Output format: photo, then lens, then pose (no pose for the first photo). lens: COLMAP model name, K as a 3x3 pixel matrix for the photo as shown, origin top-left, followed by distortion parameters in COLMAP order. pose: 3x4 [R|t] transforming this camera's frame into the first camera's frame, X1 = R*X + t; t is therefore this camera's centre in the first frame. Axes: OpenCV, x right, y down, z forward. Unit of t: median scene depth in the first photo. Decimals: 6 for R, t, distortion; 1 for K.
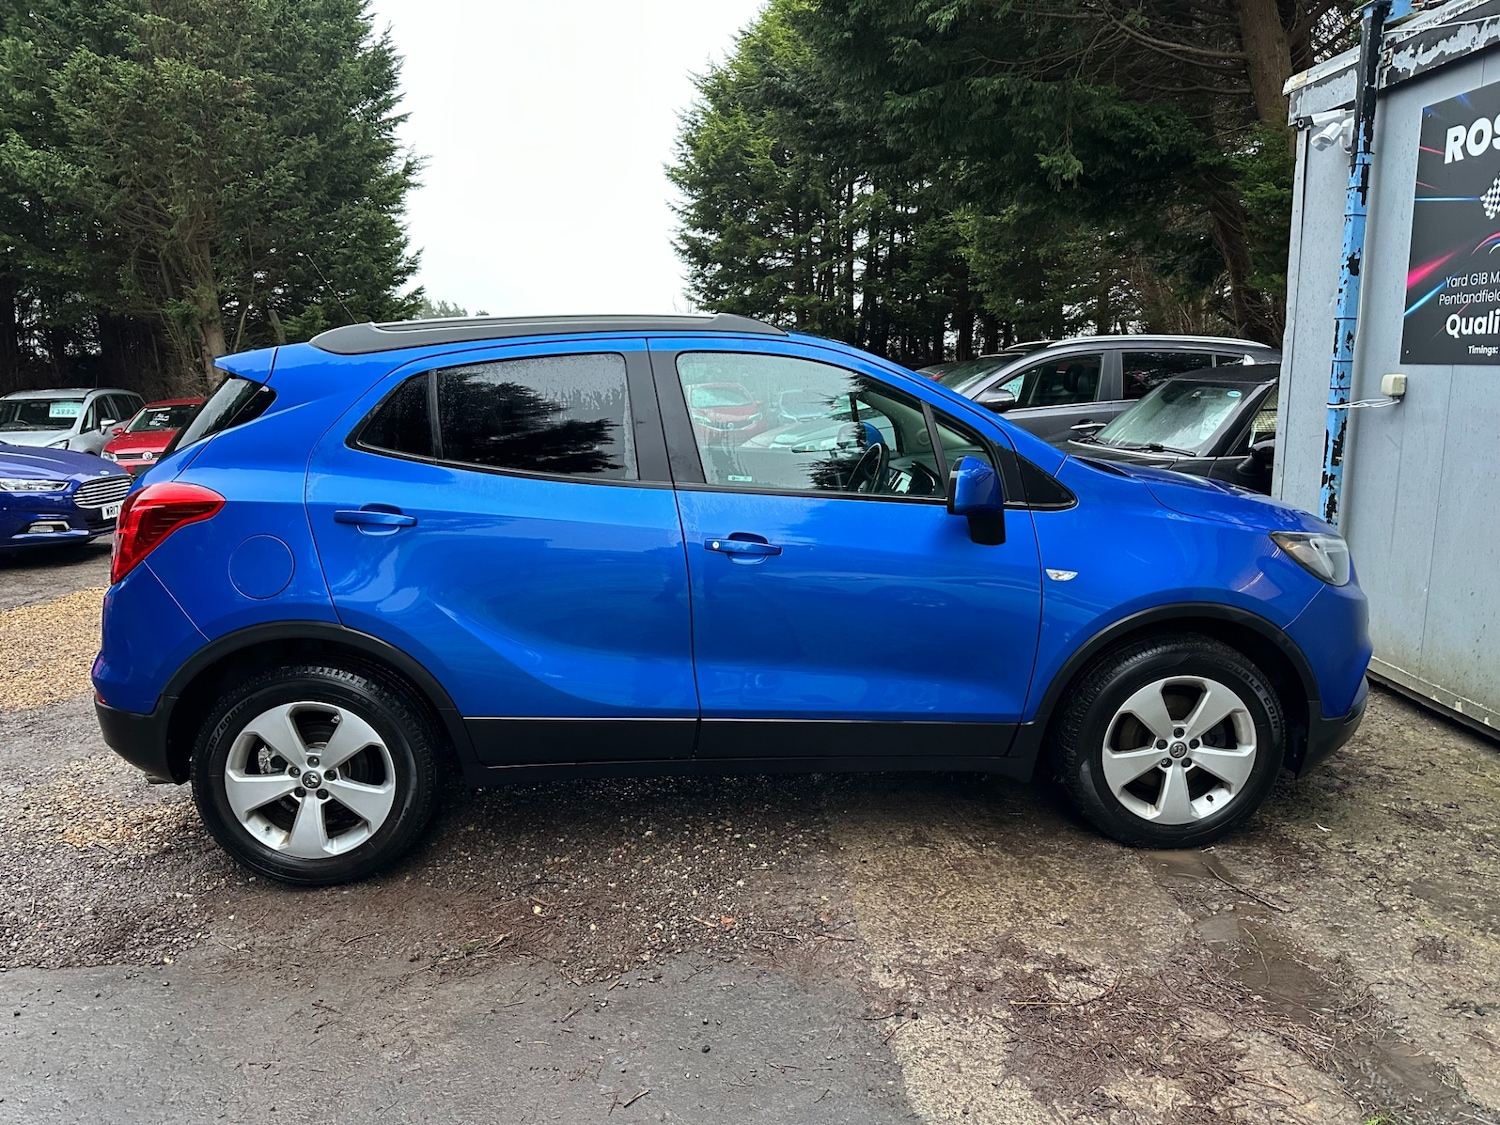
lens RADIAL K [[1058.0, 0, 753.7], [0, 1058.0, 564.4], [0, 0, 1]] dist [0.036279, -0.038478]
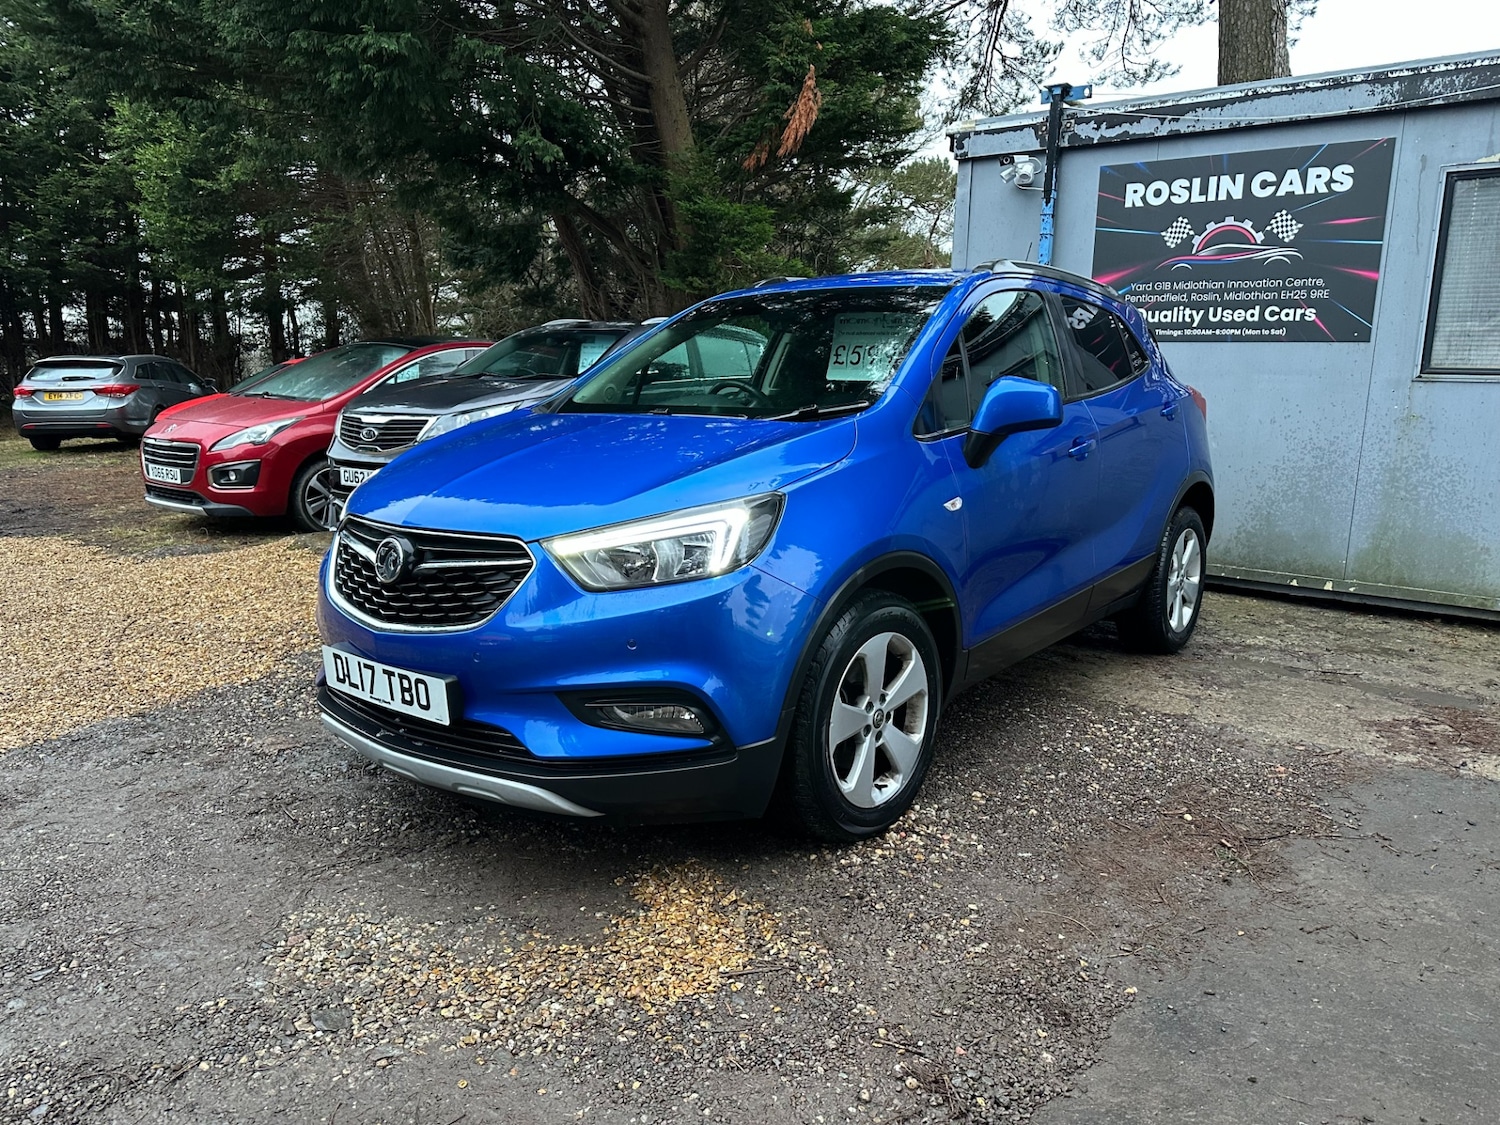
lens RADIAL K [[1058.0, 0, 748.7], [0, 1058.0, 566.5], [0, 0, 1]] dist [0.036279, -0.038478]
pose [[0.643746, -0.115837, 0.756421, -0.909814], [0.116042, 0.991822, 0.053130, -0.016371], [-0.756390, 0.053574, 0.651923, 0.465679]]
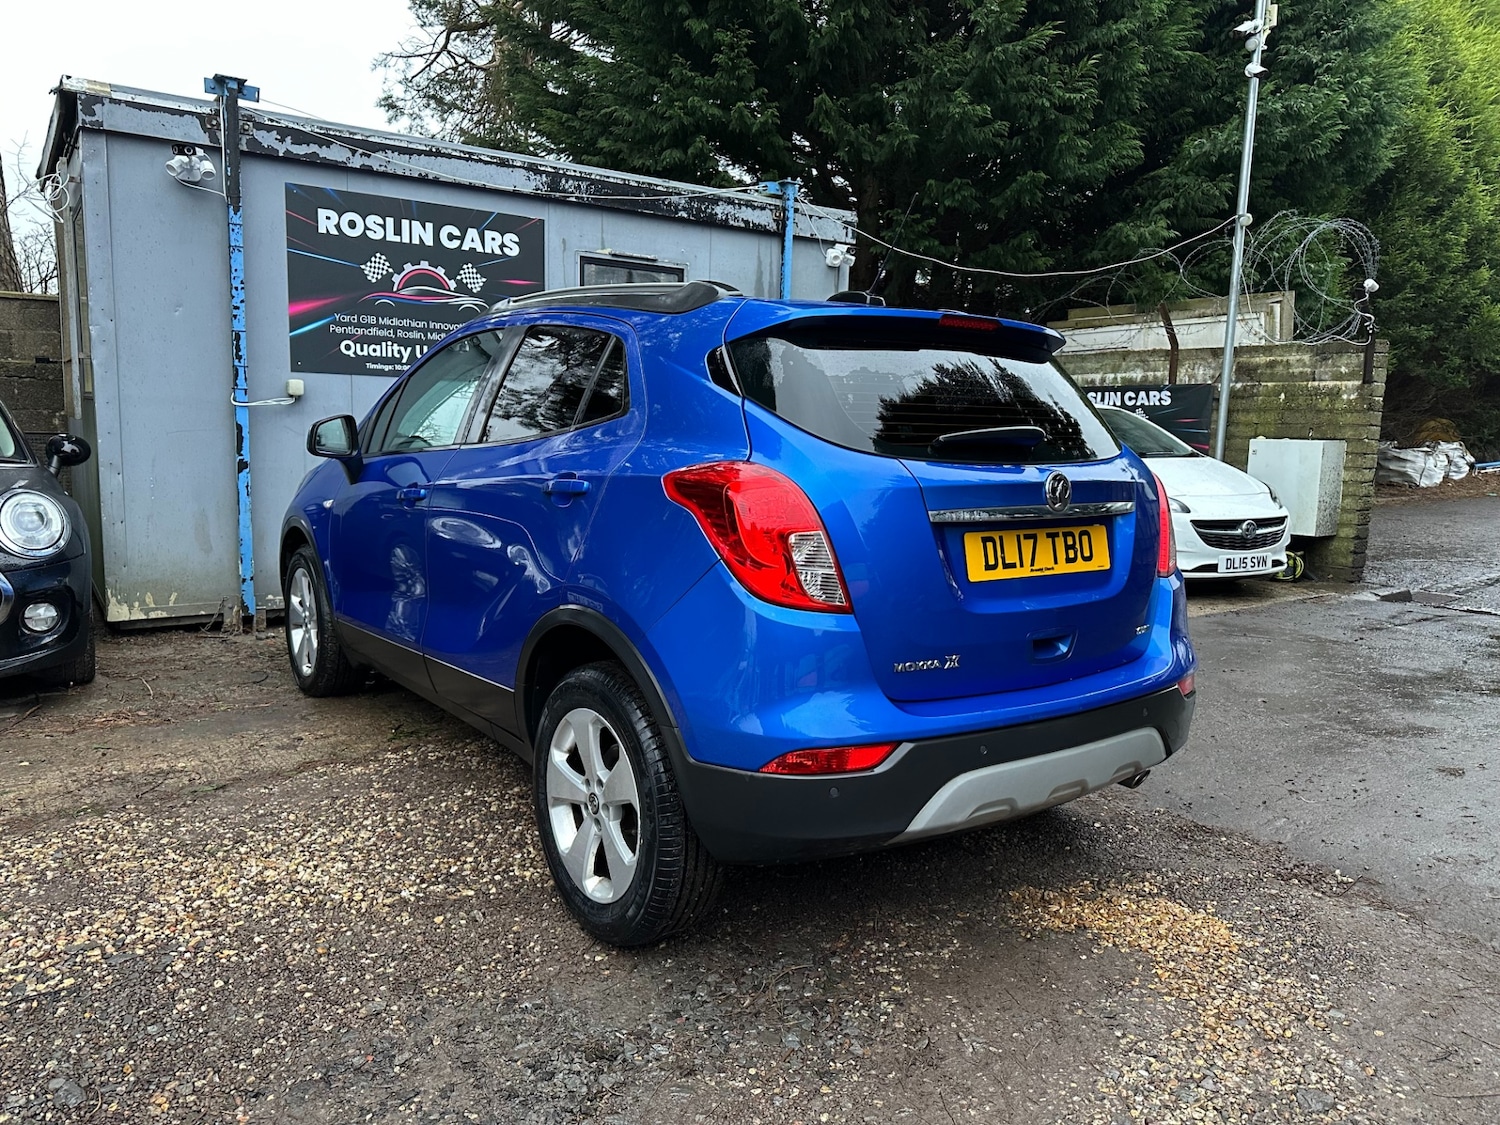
lens RADIAL K [[1058.0, 0, 763.2], [0, 1058.0, 558.9], [0, 0, 1]] dist [0.036279, -0.038478]
pose [[-0.546264, -0.116538, 0.829466, -0.929284], [0.136875, 0.964543, 0.225658, -0.201372], [-0.826354, 0.236802, -0.510945, 1.379990]]
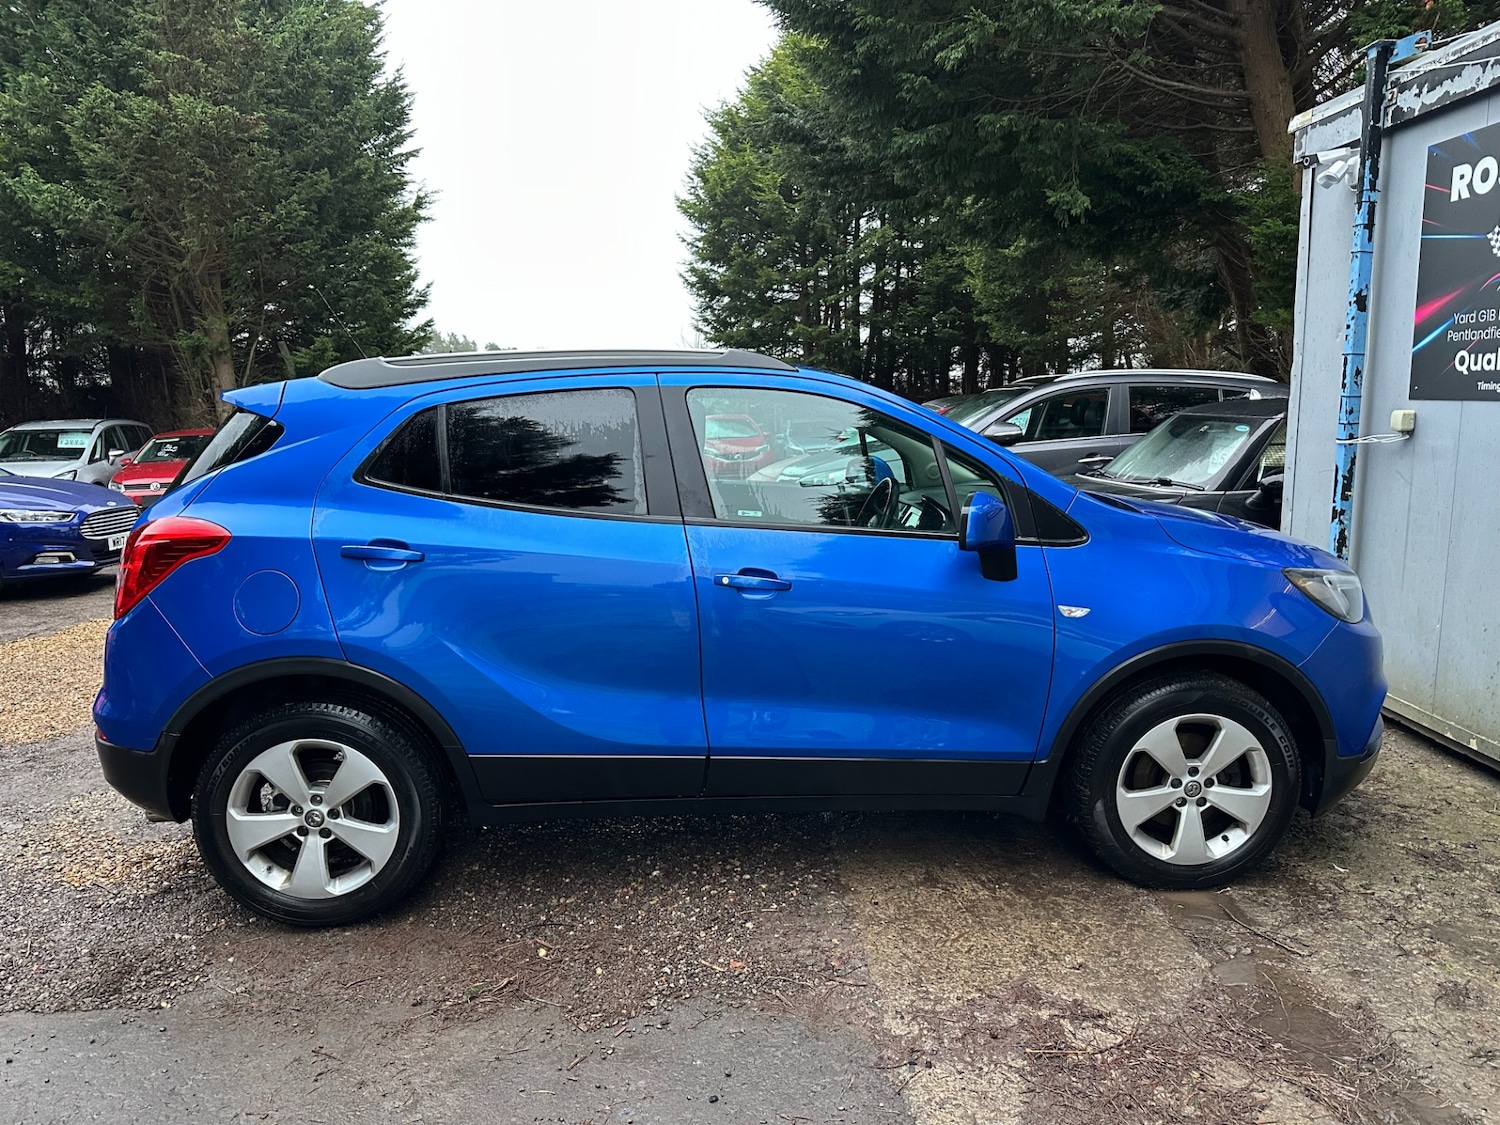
lens RADIAL K [[1058.0, 0, 762.8], [0, 1058.0, 565.6], [0, 0, 1]] dist [0.036279, -0.038478]
pose [[0.999997, 0.001661, 0.001972, -0.002142], [-0.001605, 0.999609, -0.027917, -0.003878], [-0.002018, 0.027914, 0.999608, 0.006065]]
